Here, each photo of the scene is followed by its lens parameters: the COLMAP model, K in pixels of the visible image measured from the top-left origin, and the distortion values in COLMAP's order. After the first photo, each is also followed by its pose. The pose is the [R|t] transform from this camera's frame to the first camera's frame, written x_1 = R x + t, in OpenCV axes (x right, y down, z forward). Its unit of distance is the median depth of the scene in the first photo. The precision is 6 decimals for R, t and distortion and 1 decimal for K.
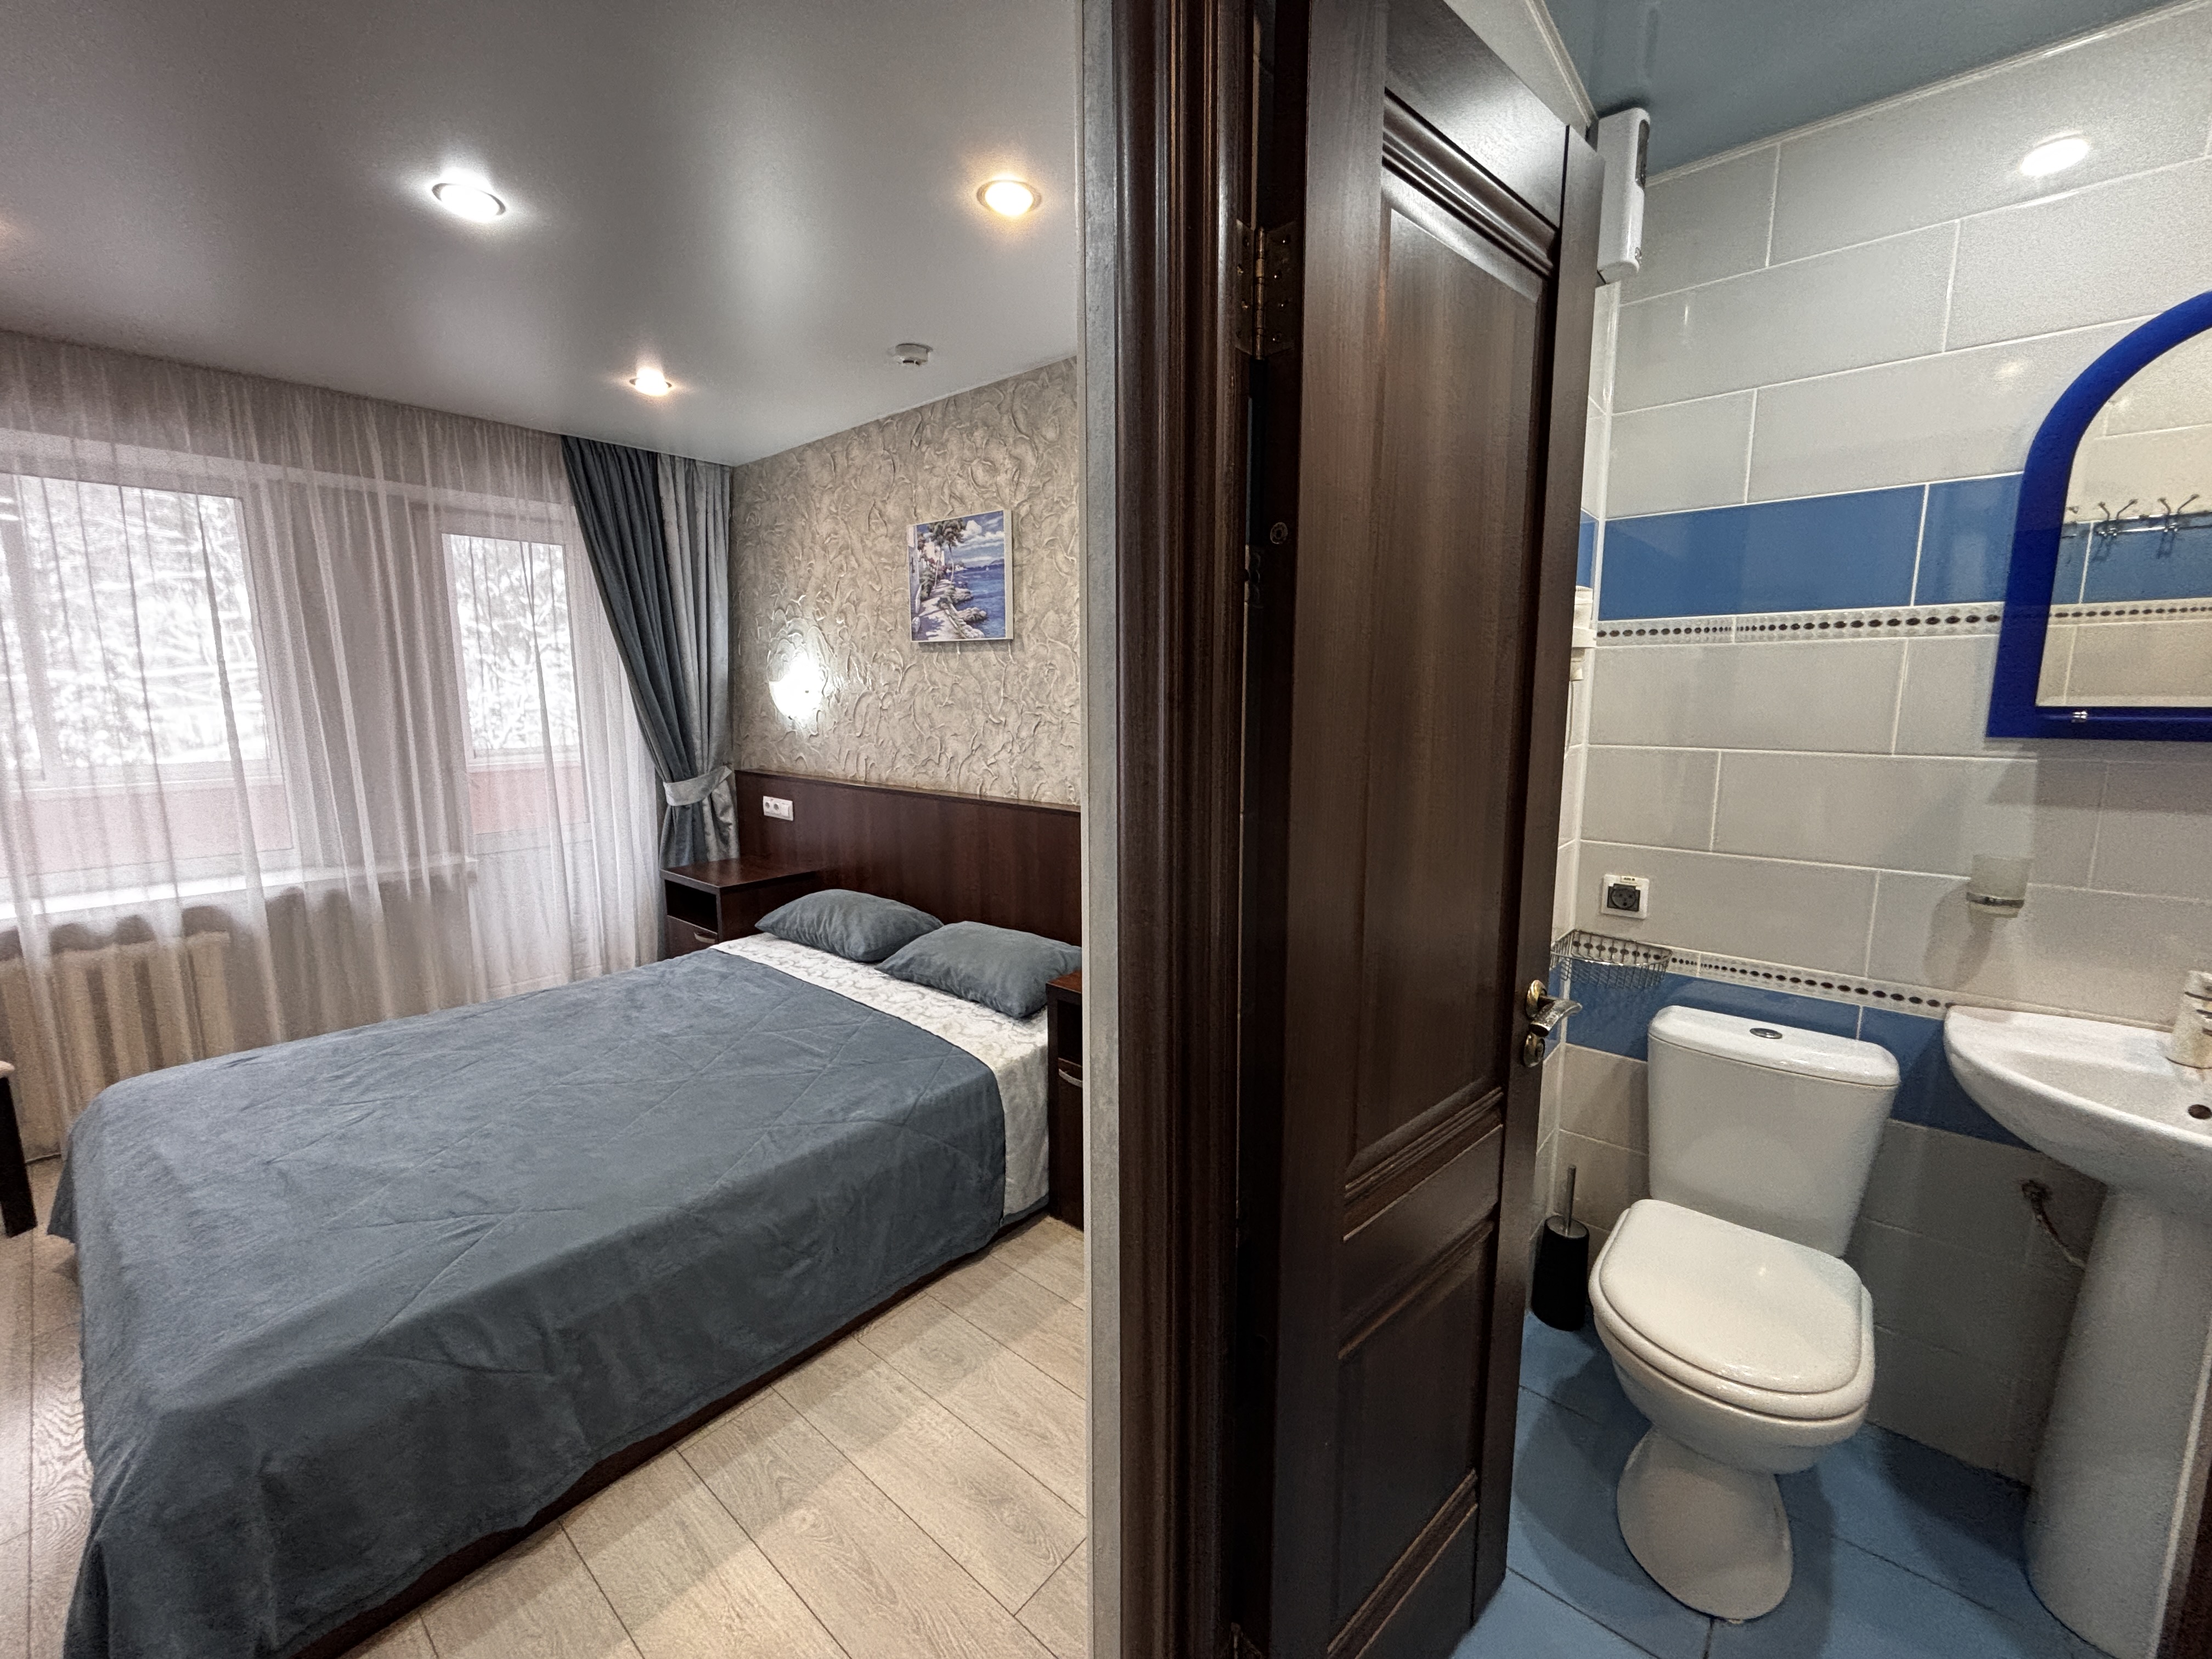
lens RADIAL K [[883.9, 0, 1086.0], [0, 883.9, 821.3], [0, 0, 1]] dist [-0.001093, -0.000187]
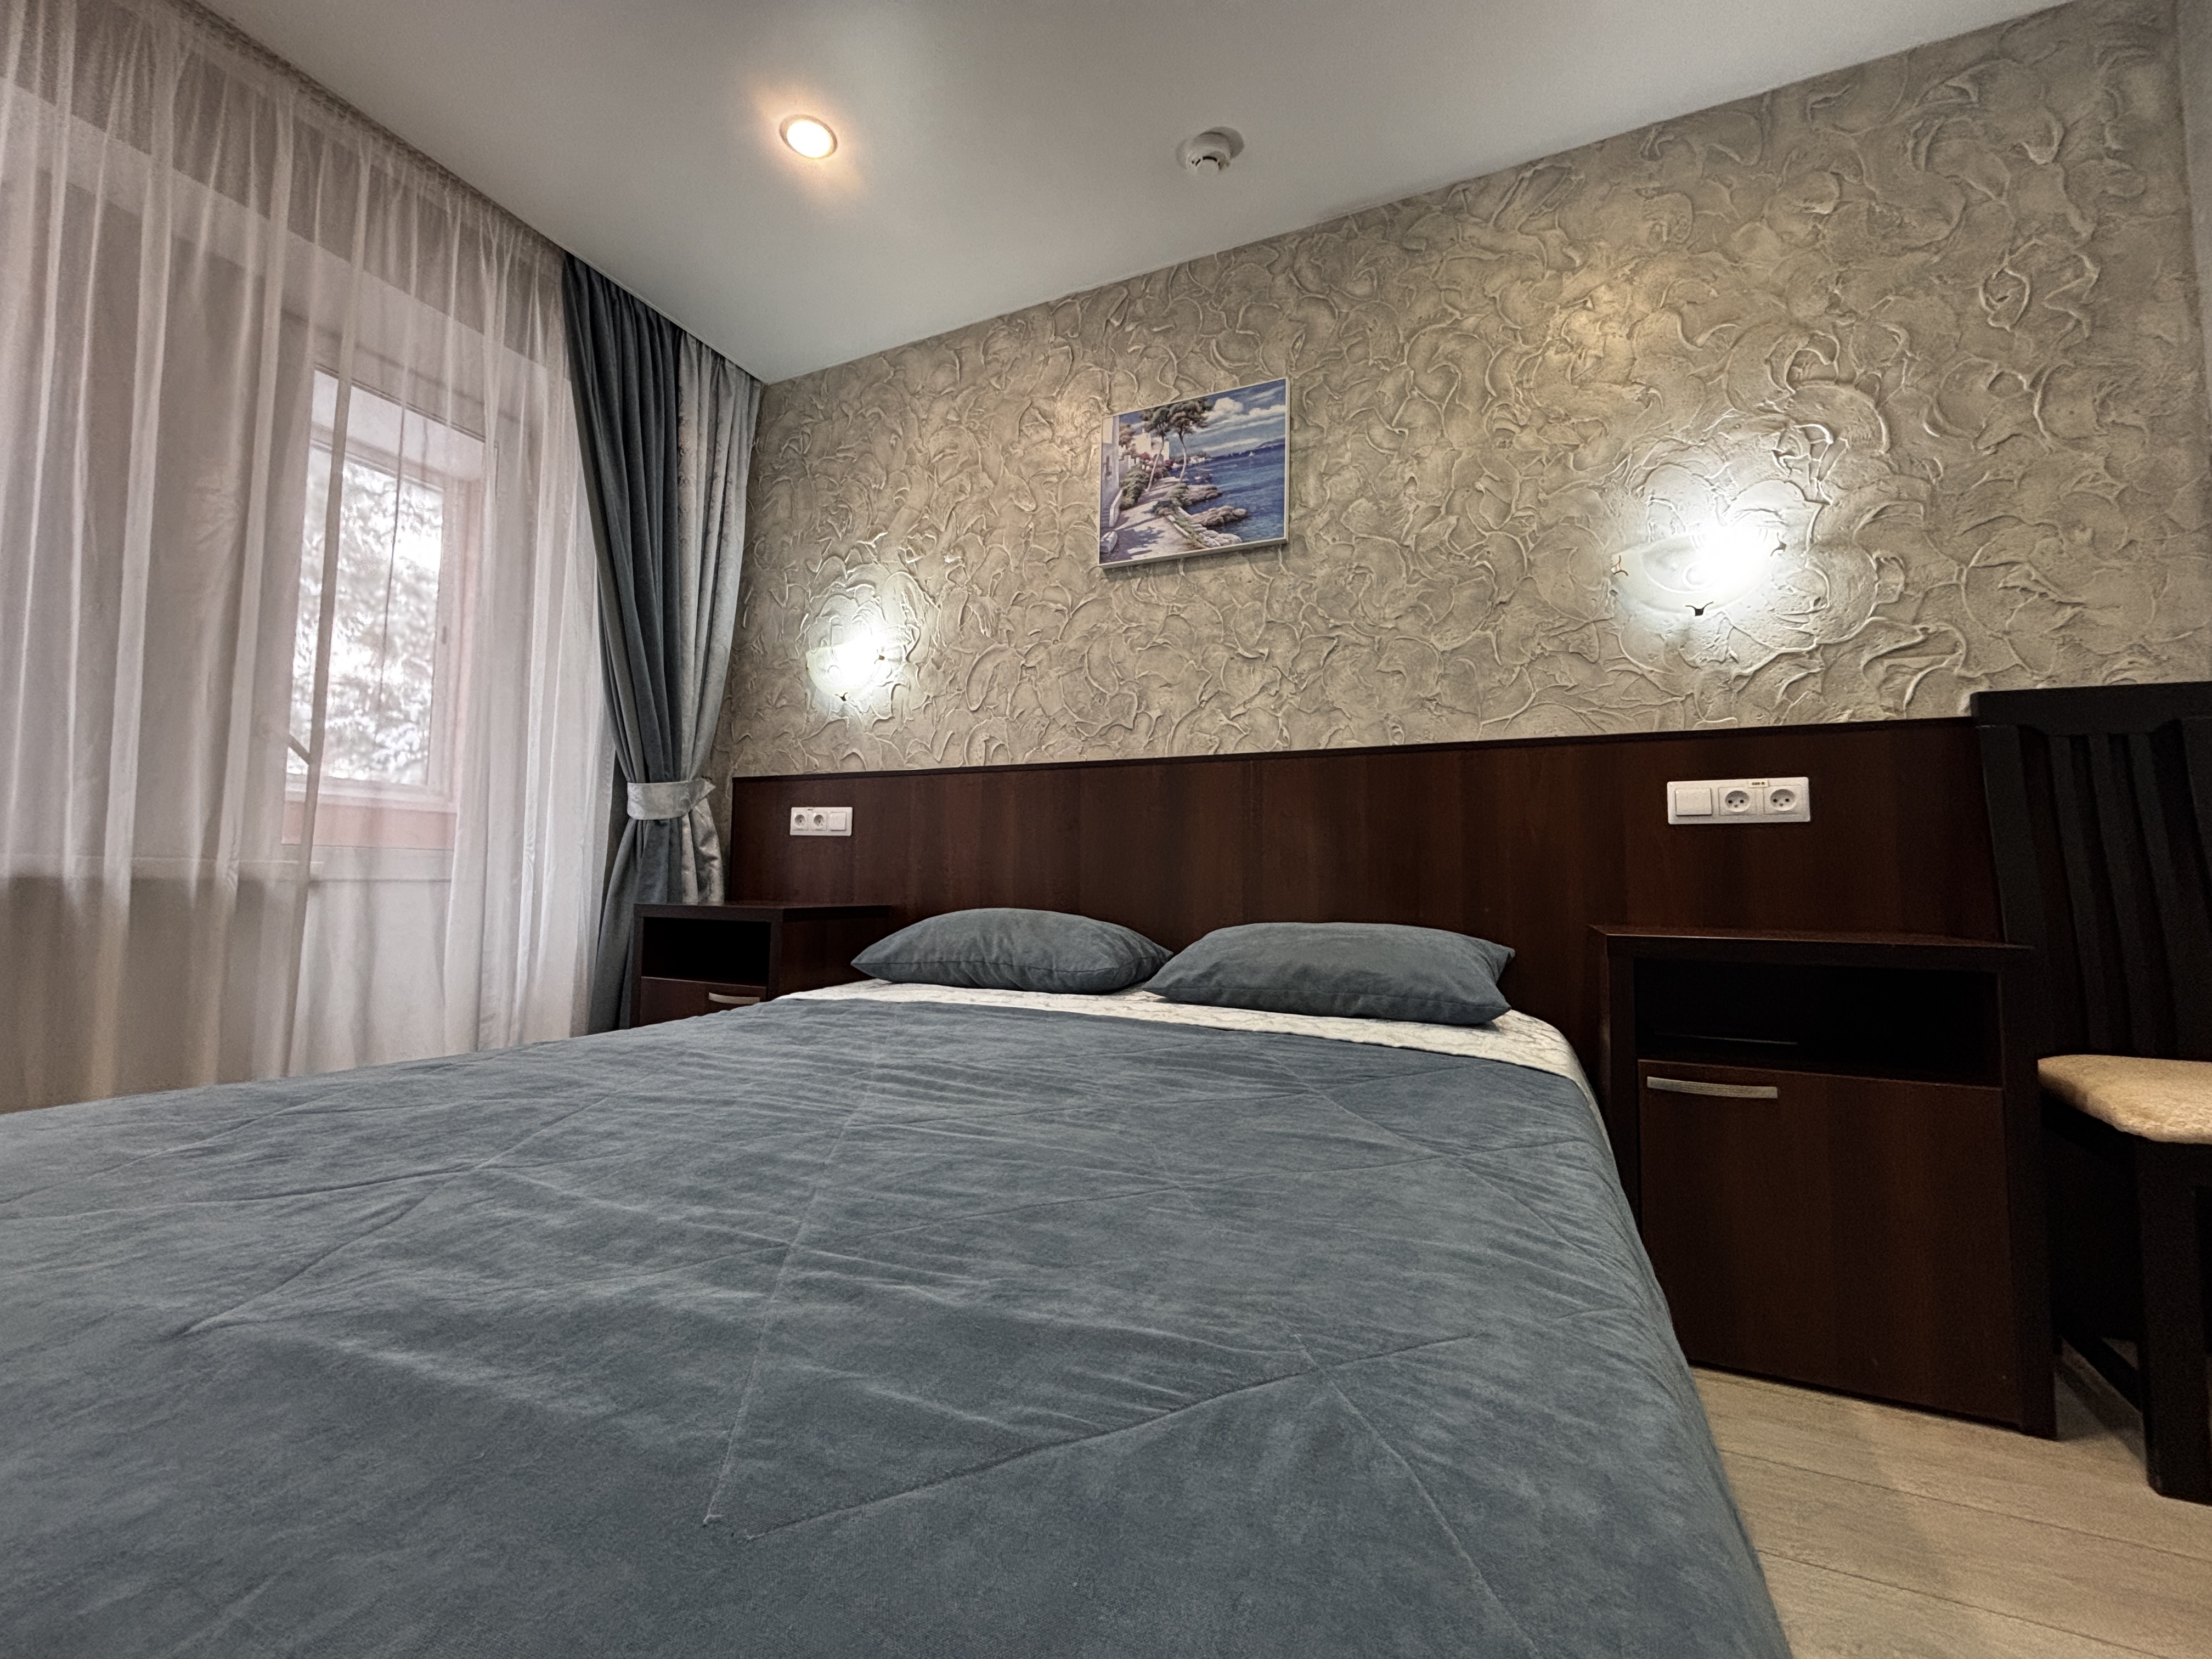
lens RADIAL K [[887.5, 0, 1109.7], [0, 887.5, 821.7], [0, 0, 1]] dist [-0.012432, -0.000194]
pose [[0.958012, 0.034321, 0.284667, -0.394698], [0.028452, 0.976531, -0.213489, 0.164515], [-0.285313, 0.212624, 0.934552, 0.356787]]
